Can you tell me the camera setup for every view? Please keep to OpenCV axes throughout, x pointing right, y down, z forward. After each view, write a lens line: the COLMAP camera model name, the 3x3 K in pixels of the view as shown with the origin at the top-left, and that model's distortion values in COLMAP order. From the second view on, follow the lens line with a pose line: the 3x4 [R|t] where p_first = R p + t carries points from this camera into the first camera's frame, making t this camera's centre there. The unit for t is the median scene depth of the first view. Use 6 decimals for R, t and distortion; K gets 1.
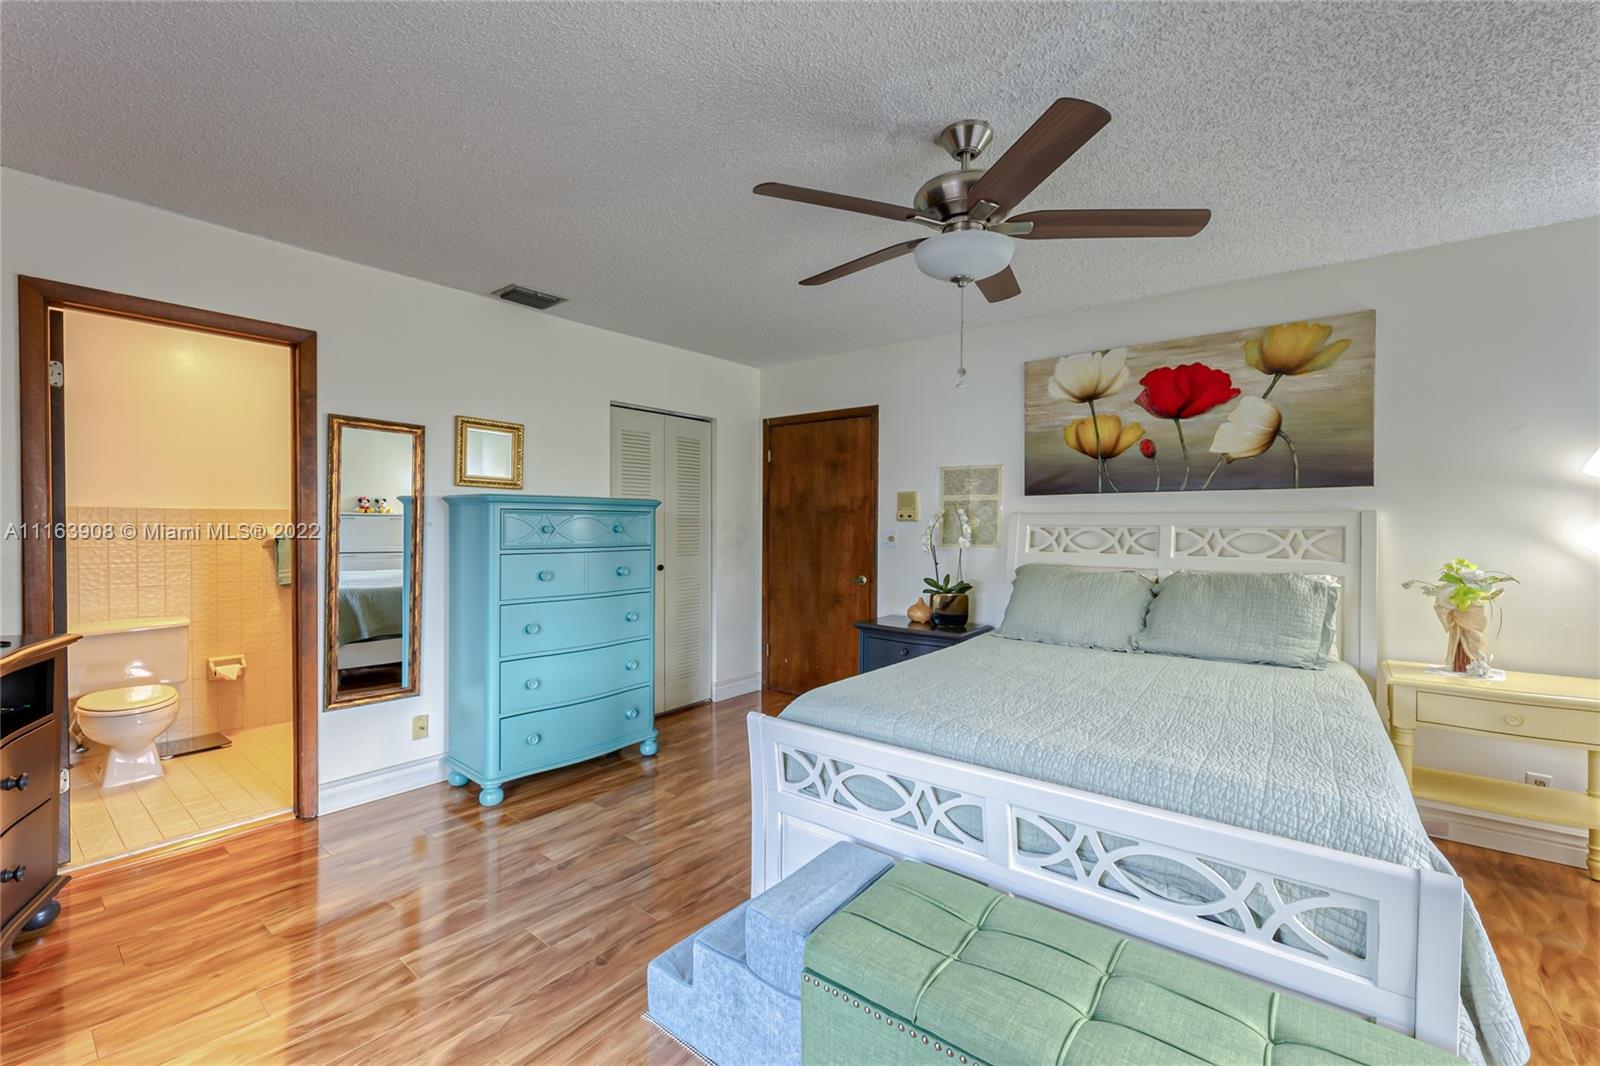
lens RADIAL K [[667.5, 0, 799.8], [0, 667.5, 548.5], [0, 0, 1]] dist [-0.002589, -0.000459]
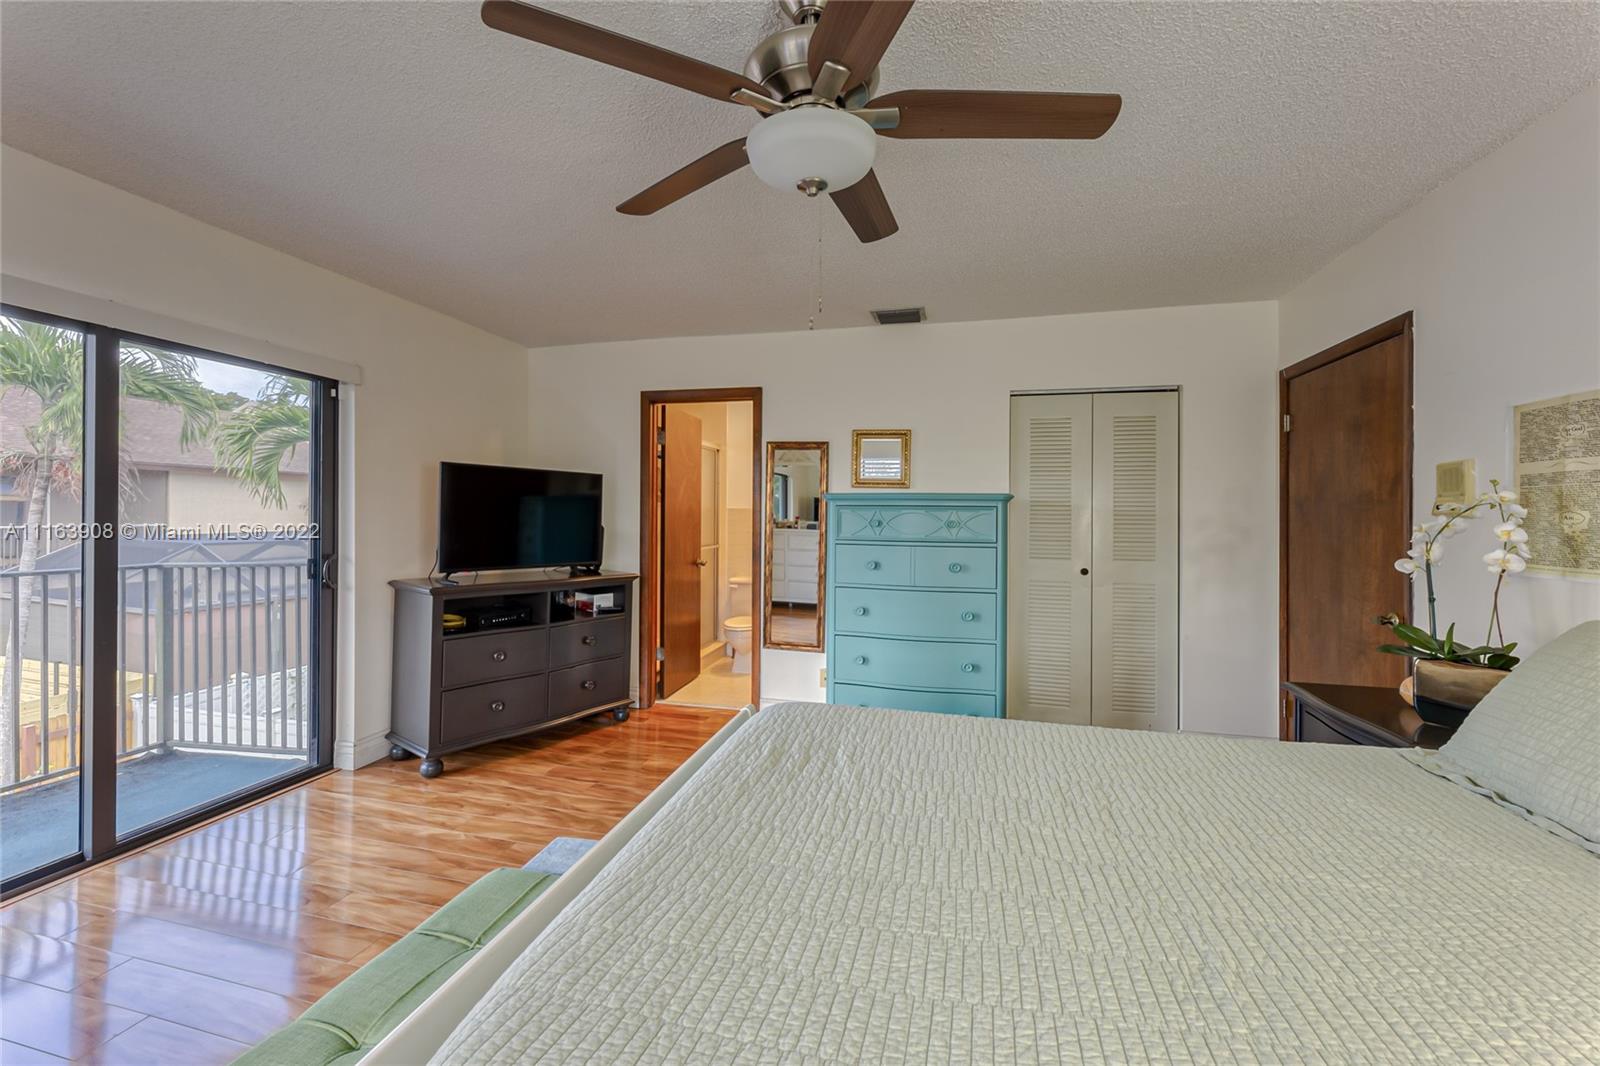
lens RADIAL K [[654.1, 0, 798.0], [0, 654.1, 531.0], [0, 0, 1]] dist [0.000711, -0.000089]
pose [[0.421293, 0.018403, -0.906738, 0.492507], [-0.043979, 0.999032, -0.000158, -0.009255], [0.905857, 0.039944, 0.421695, 0.380024]]
